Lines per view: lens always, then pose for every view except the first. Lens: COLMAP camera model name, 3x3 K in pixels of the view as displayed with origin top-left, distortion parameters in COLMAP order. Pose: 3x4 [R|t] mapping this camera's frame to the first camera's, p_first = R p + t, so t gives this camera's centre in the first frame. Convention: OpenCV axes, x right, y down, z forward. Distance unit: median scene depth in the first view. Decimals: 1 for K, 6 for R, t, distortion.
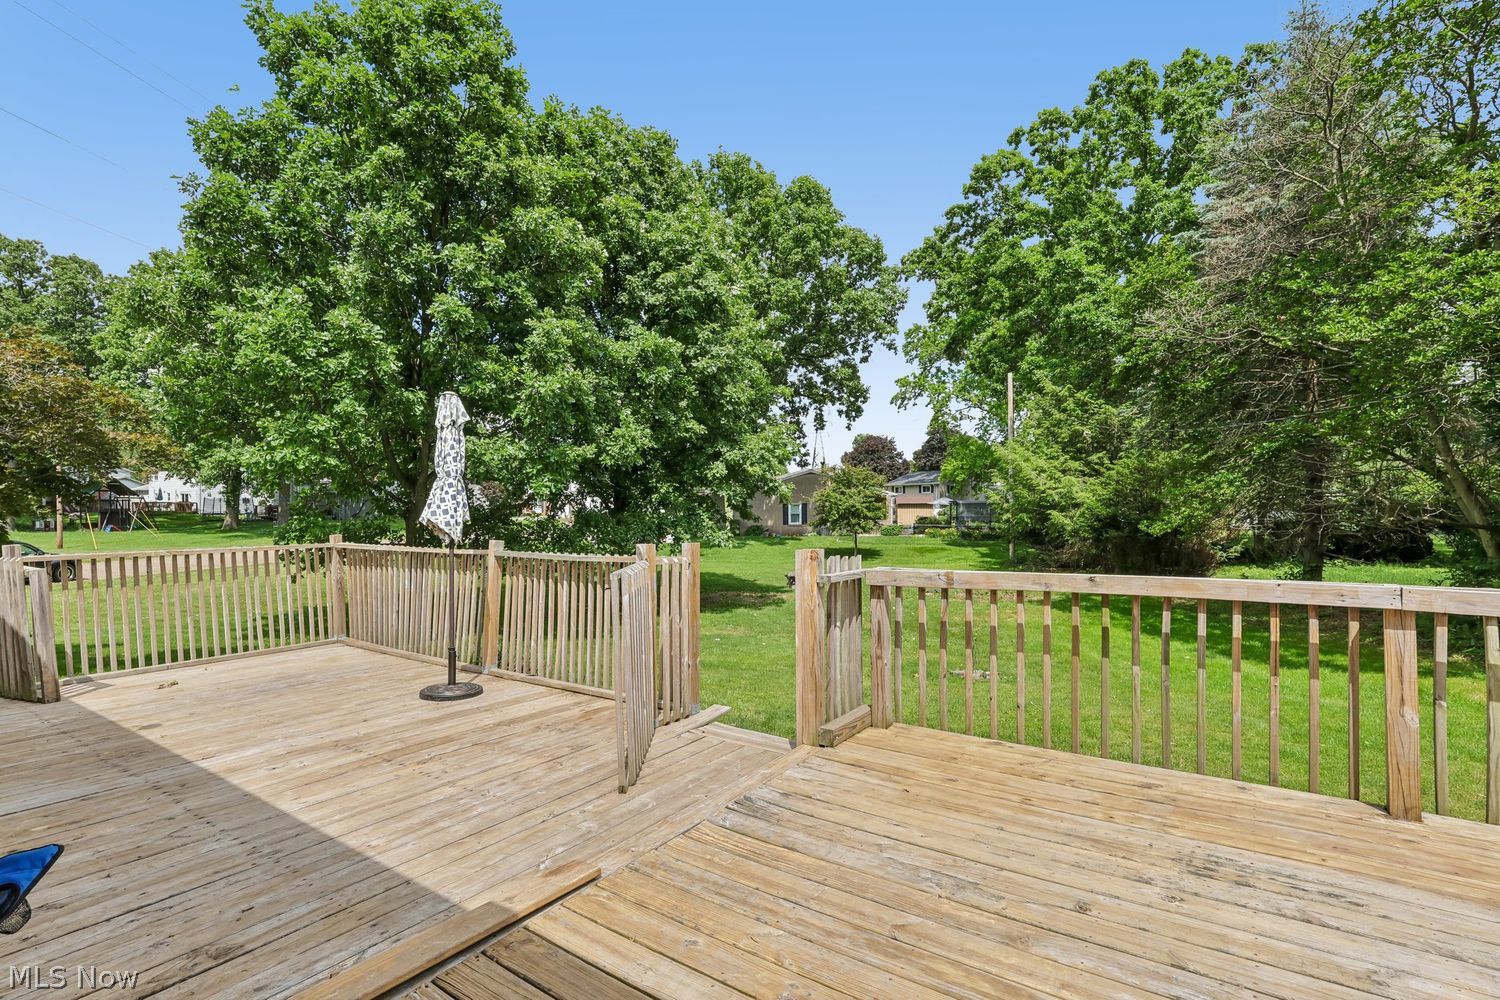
lens RADIAL K [[712.8, 0, 745.3], [0, 712.8, 541.9], [0, 0, 1]] dist [-0.001101, 0.000058]
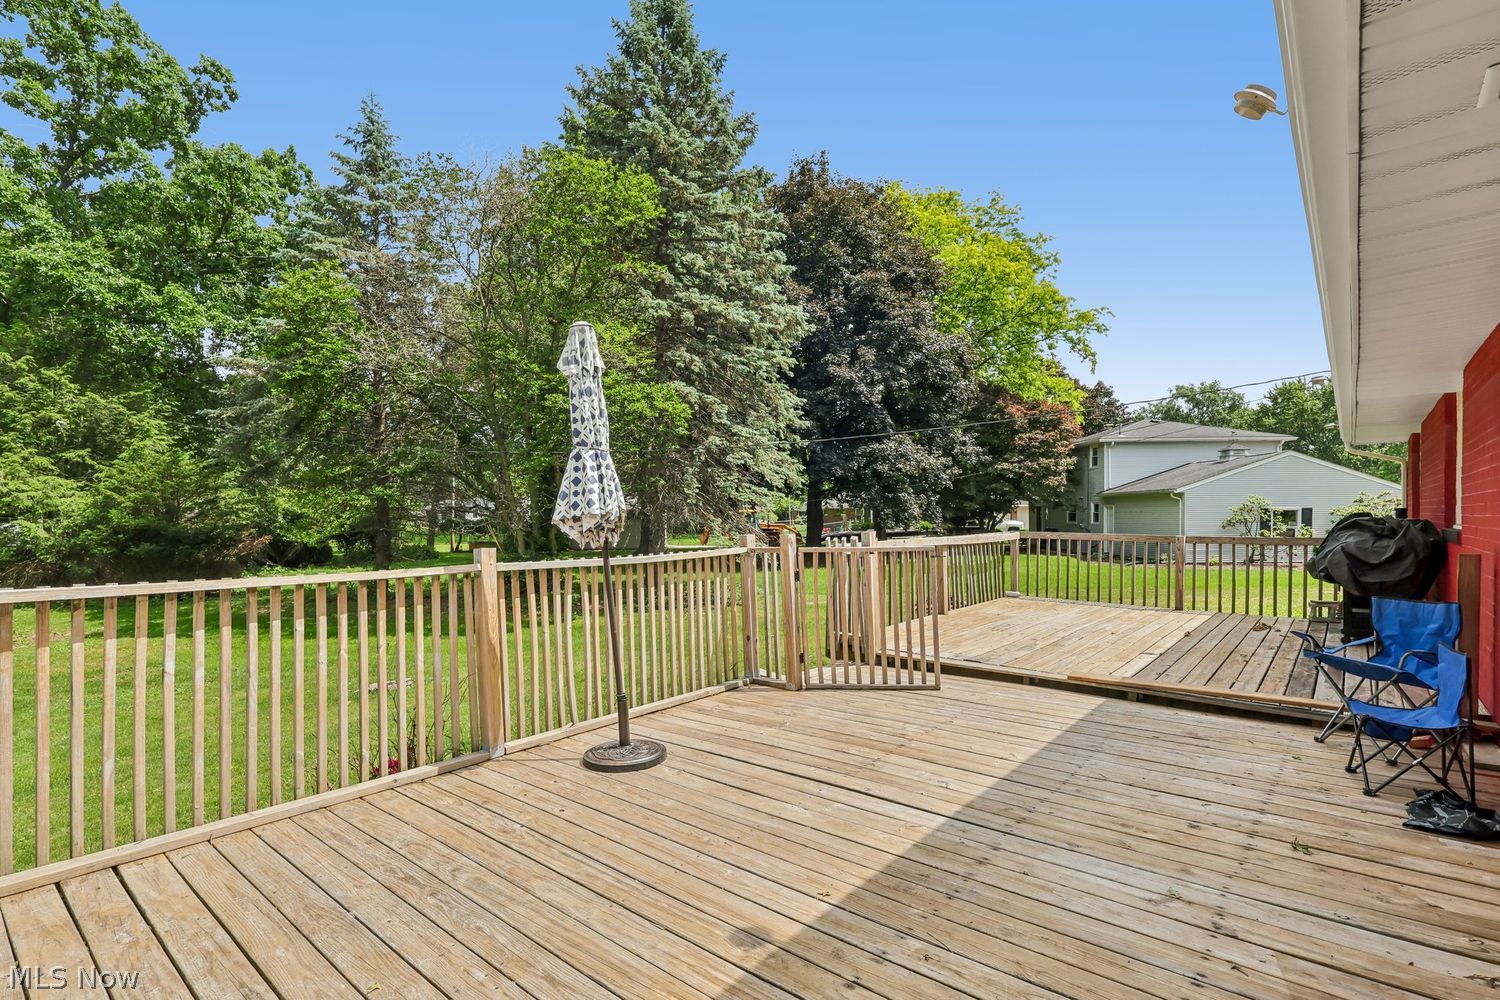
lens RADIAL K [[712.8, 0, 745.3], [0, 712.8, 541.9], [0, 0, 1]] dist [-0.001101, 0.000058]
pose [[0.086714, -0.027000, 0.995867, -1.088215], [0.047063, 0.998628, 0.022977, -0.014060], [-0.995121, 0.044876, 0.087865, 0.796101]]
